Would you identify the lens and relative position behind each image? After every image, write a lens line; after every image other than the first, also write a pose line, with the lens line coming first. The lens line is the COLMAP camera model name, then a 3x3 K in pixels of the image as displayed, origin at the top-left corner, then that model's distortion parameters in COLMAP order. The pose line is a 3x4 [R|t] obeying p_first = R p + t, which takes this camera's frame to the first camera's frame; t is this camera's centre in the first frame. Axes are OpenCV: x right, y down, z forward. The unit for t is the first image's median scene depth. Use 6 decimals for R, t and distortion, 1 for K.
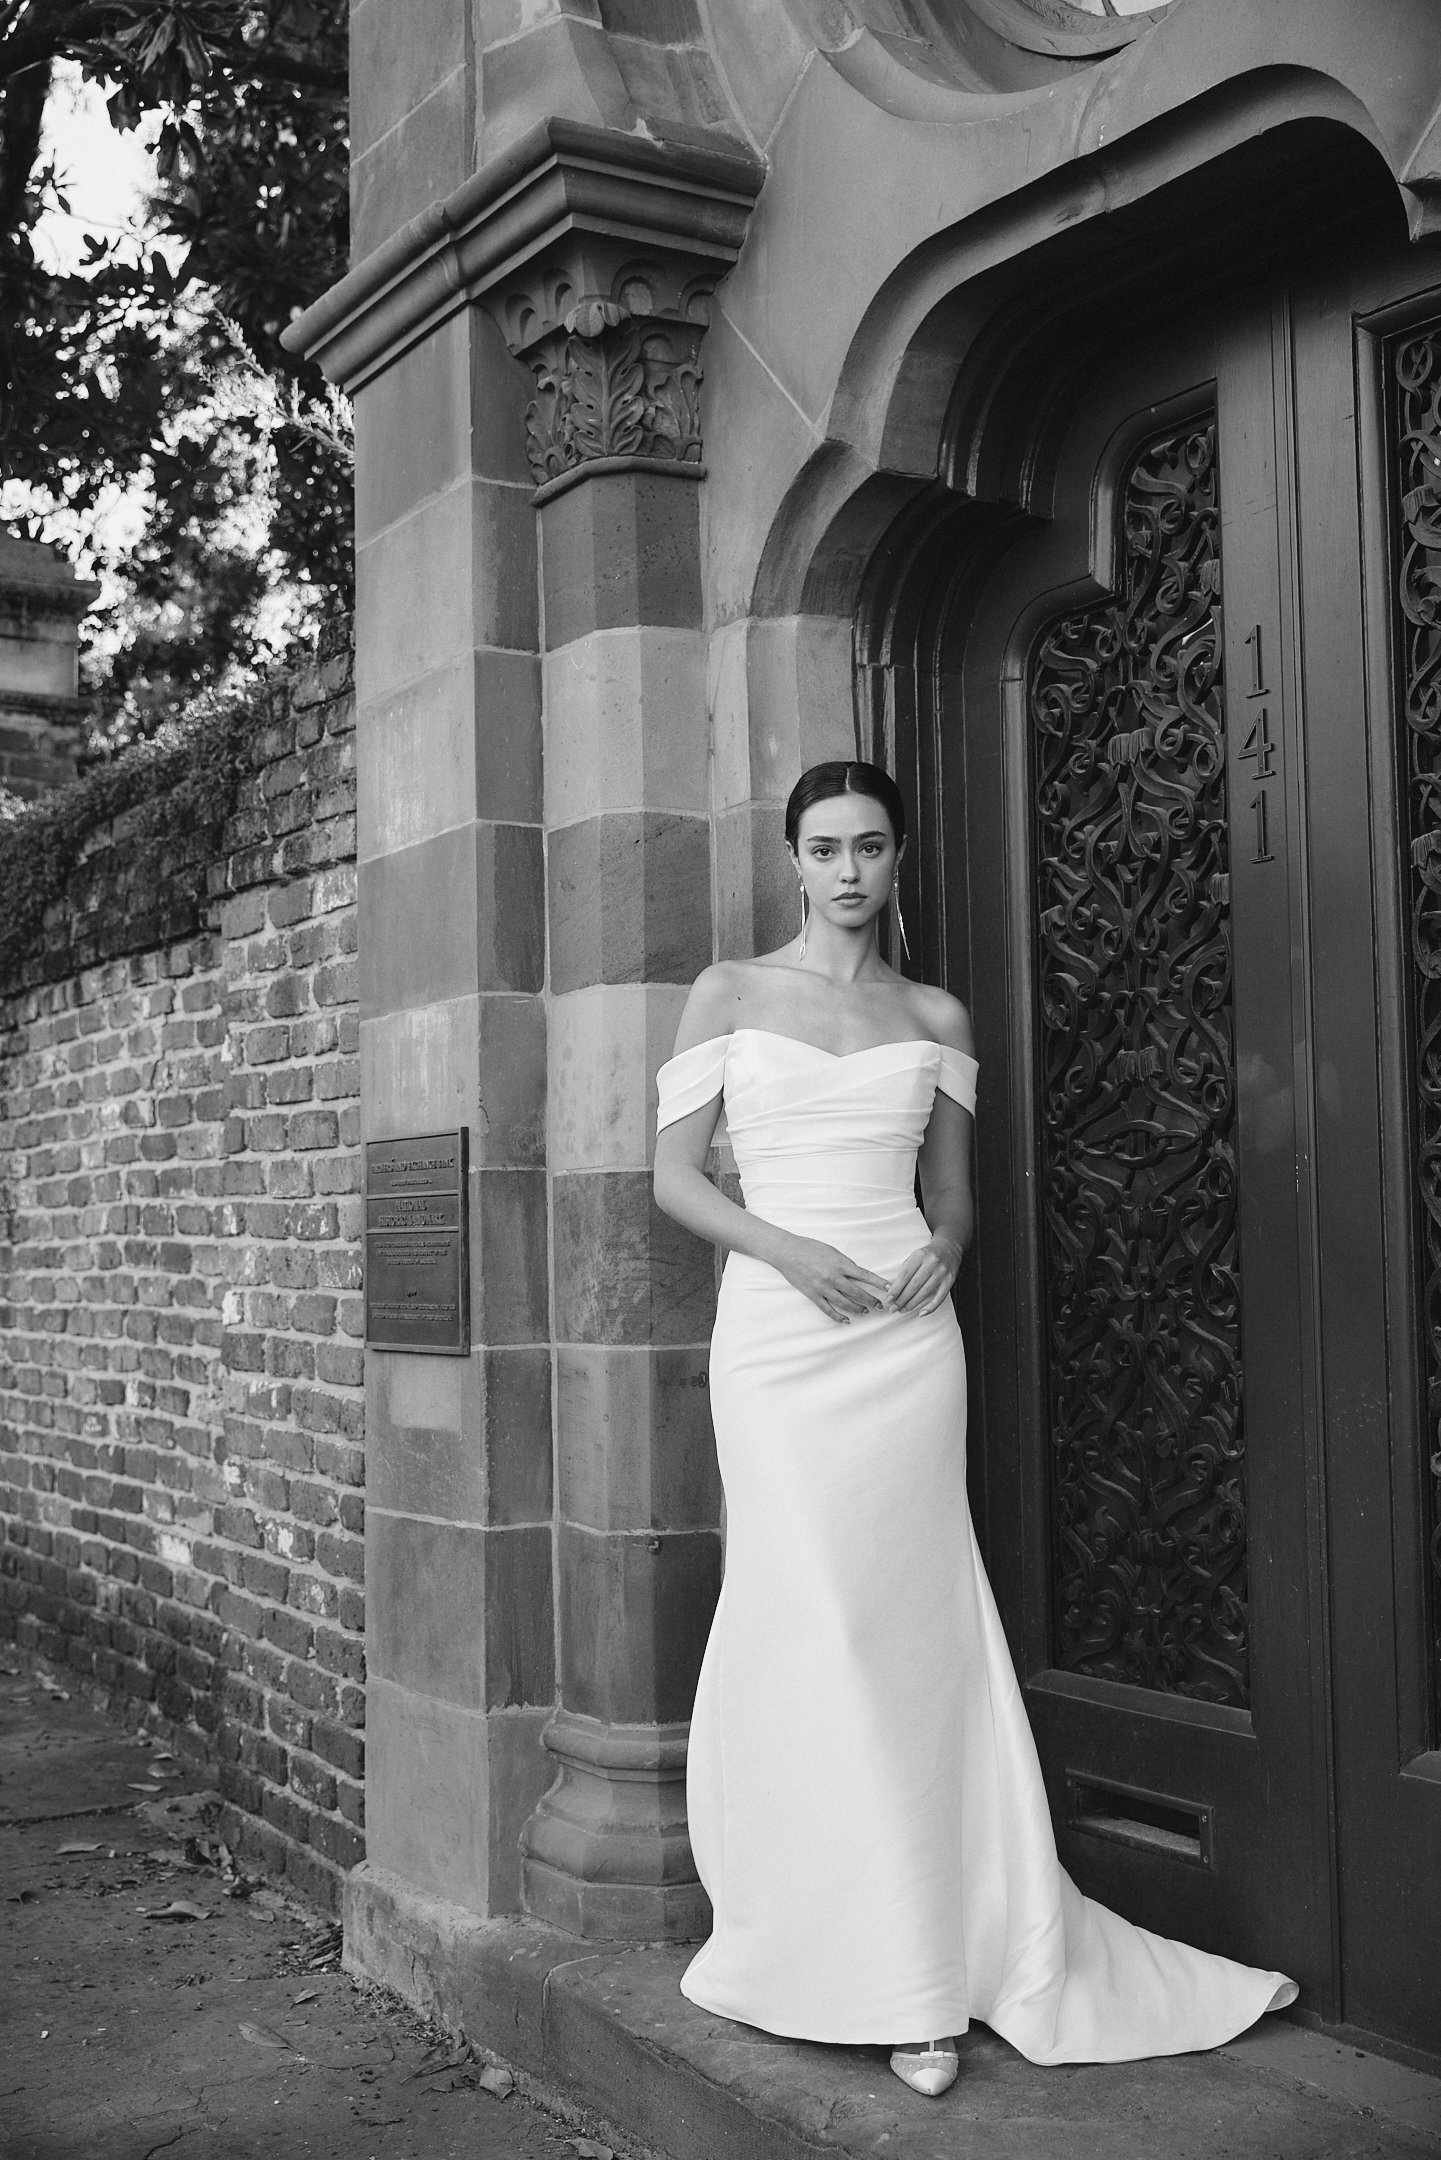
lens RADIAL K [[2777.2, 0, 695.5], [0, 2777.2, 1101.9], [0, 0, 1]] dist [-0.008270, 0.000000]
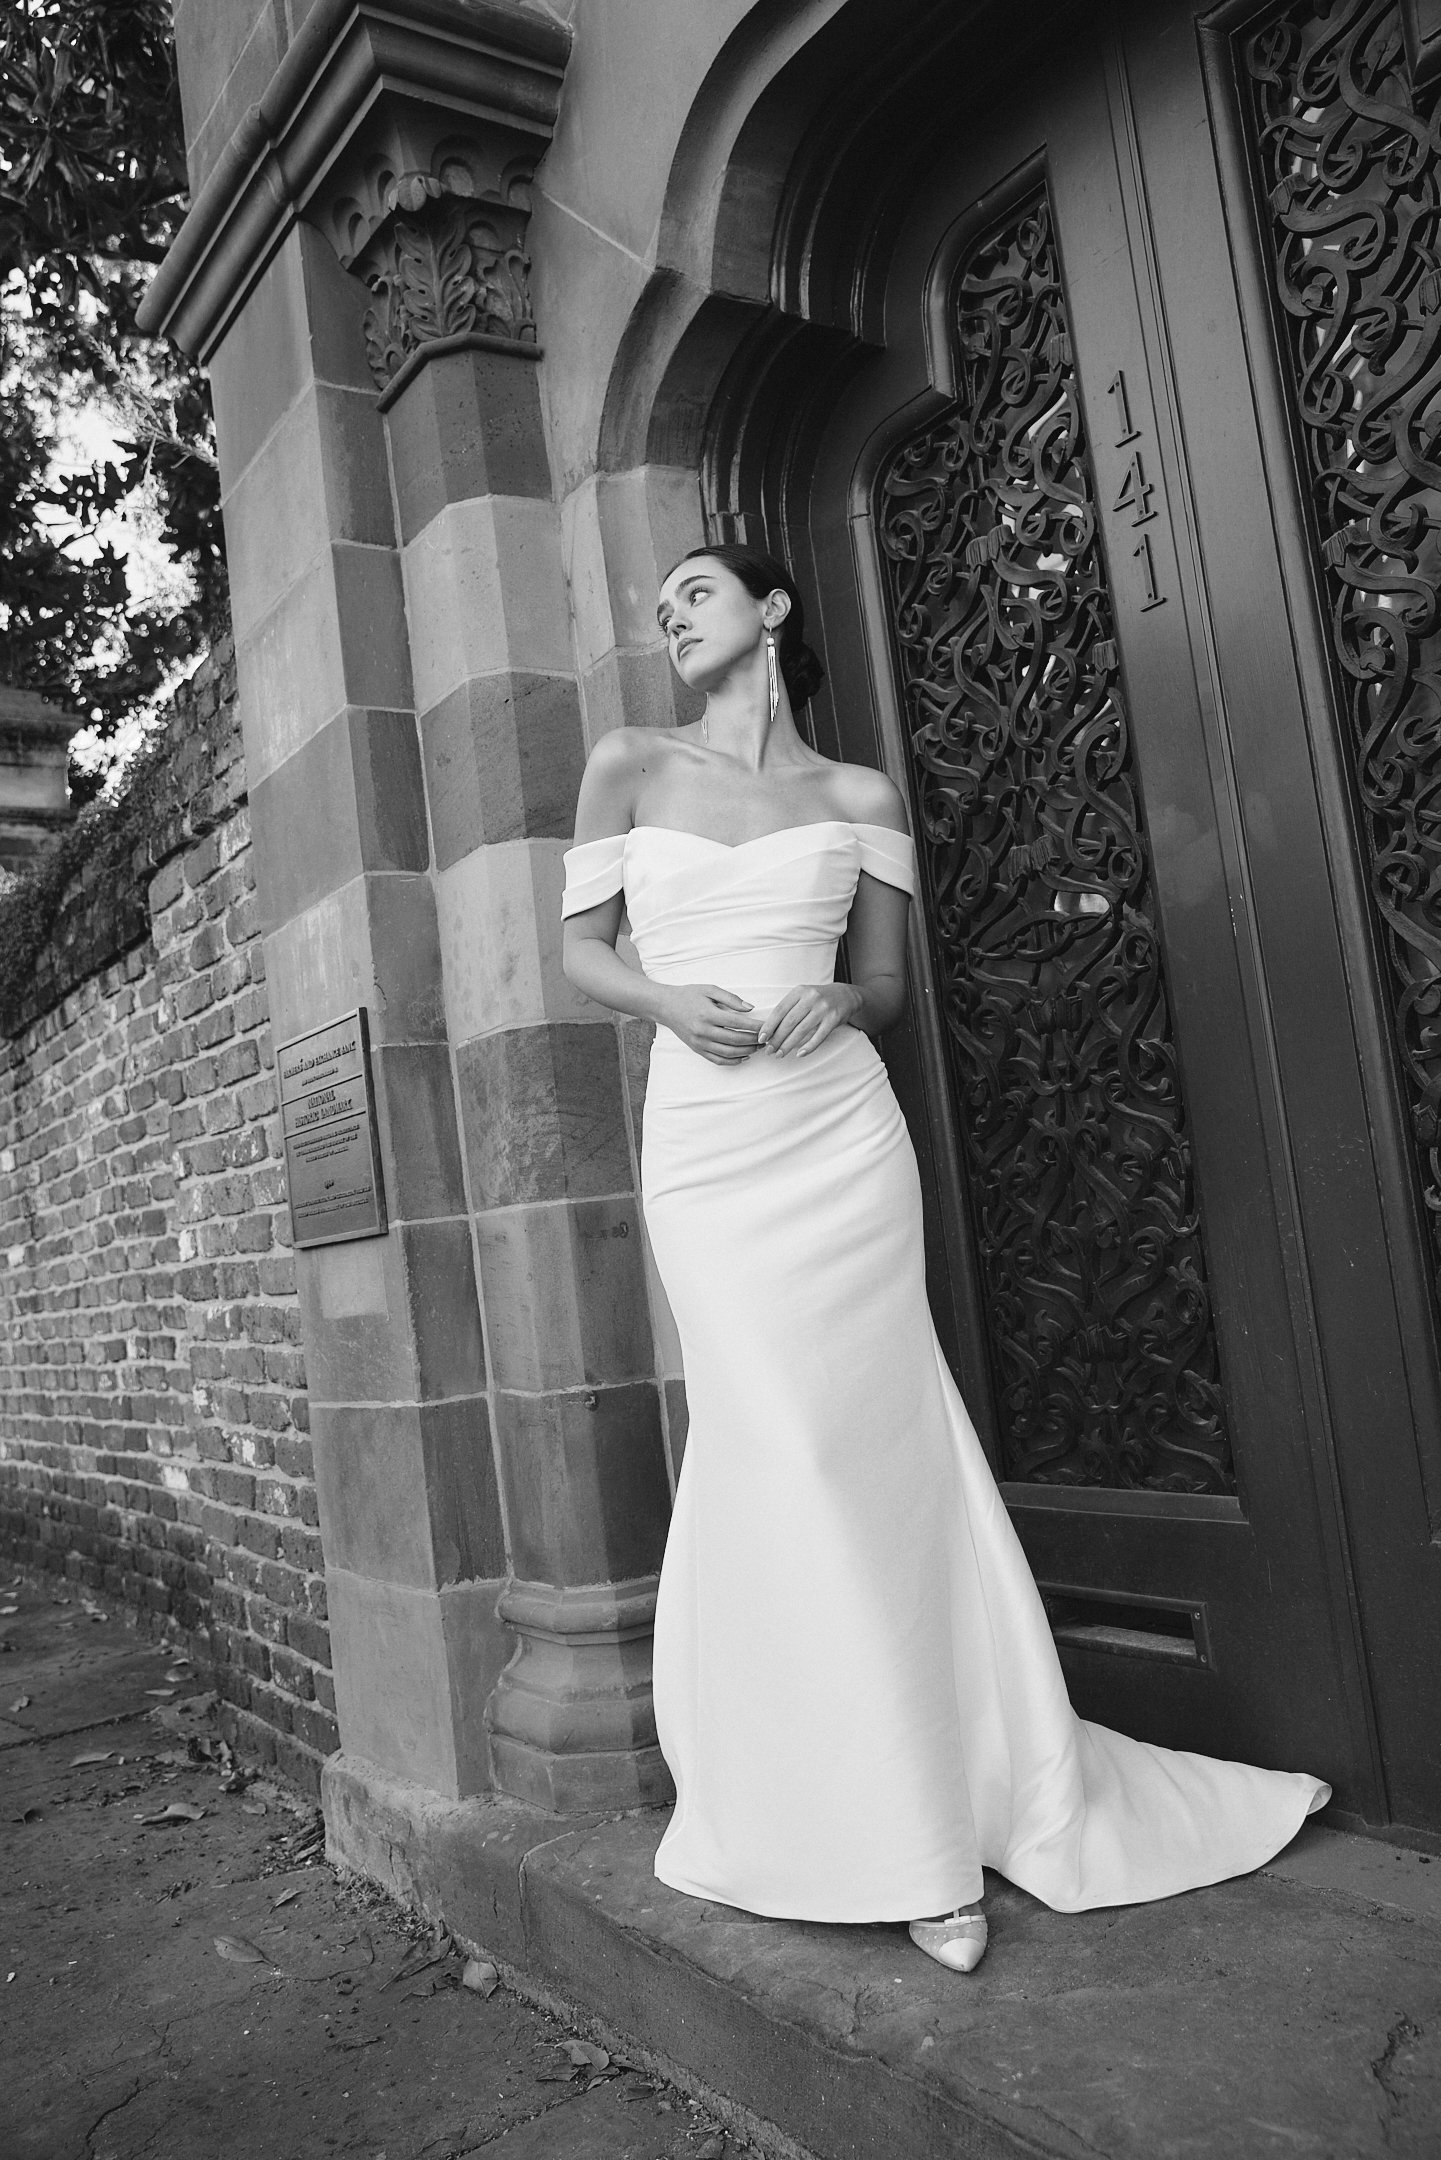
lens RADIAL K [[1826.5, 0, 715.1], [0, 1826.5, 1097.2], [0, 0, 1]] dist [-0.047006, 0.072854]
pose [[0.993153, -0.096032, 0.066521, -0.003763], [0.098542, 0.994498, -0.035529, 0.078285], [-0.062743, 0.041841, 0.997152, 0.342290]]
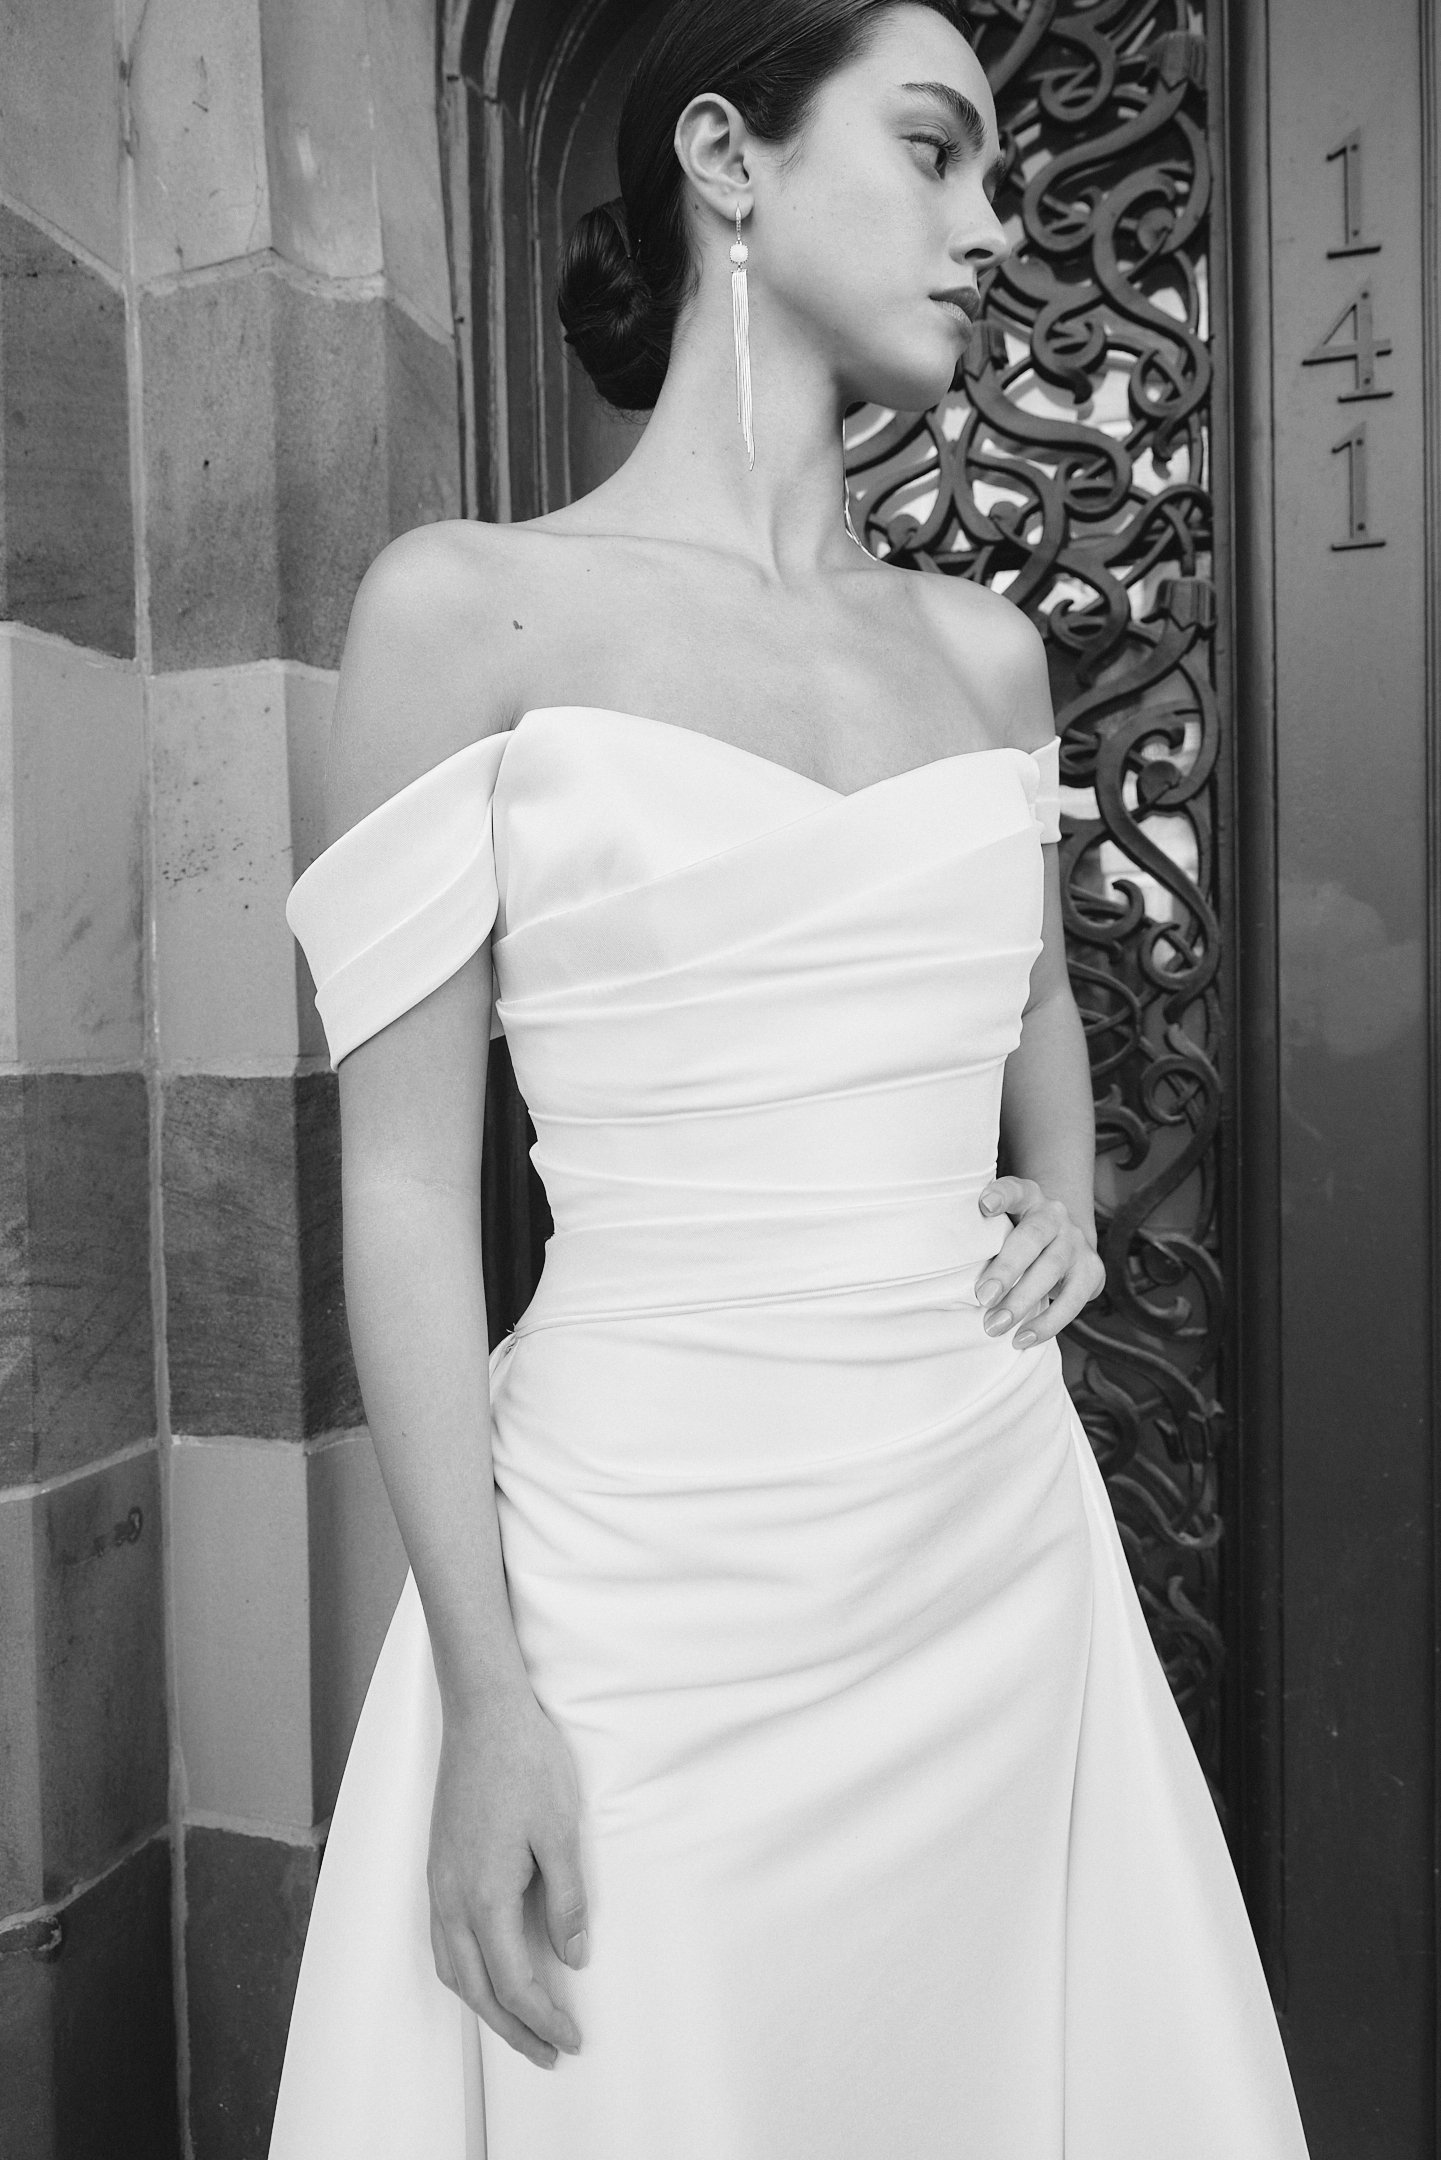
lens RADIAL K [[1466.7, 0, 724.6], [0, 1466.7, 1074.0], [0, 0, 1]] dist [-0.009848, -0.001176]
pose [[0.734936, -0.015874, 0.677951, -0.087249], [-0.034927, 0.997513, 0.061220, 0.007453], [-0.677236, -0.068672, 0.732554, 0.752570]]
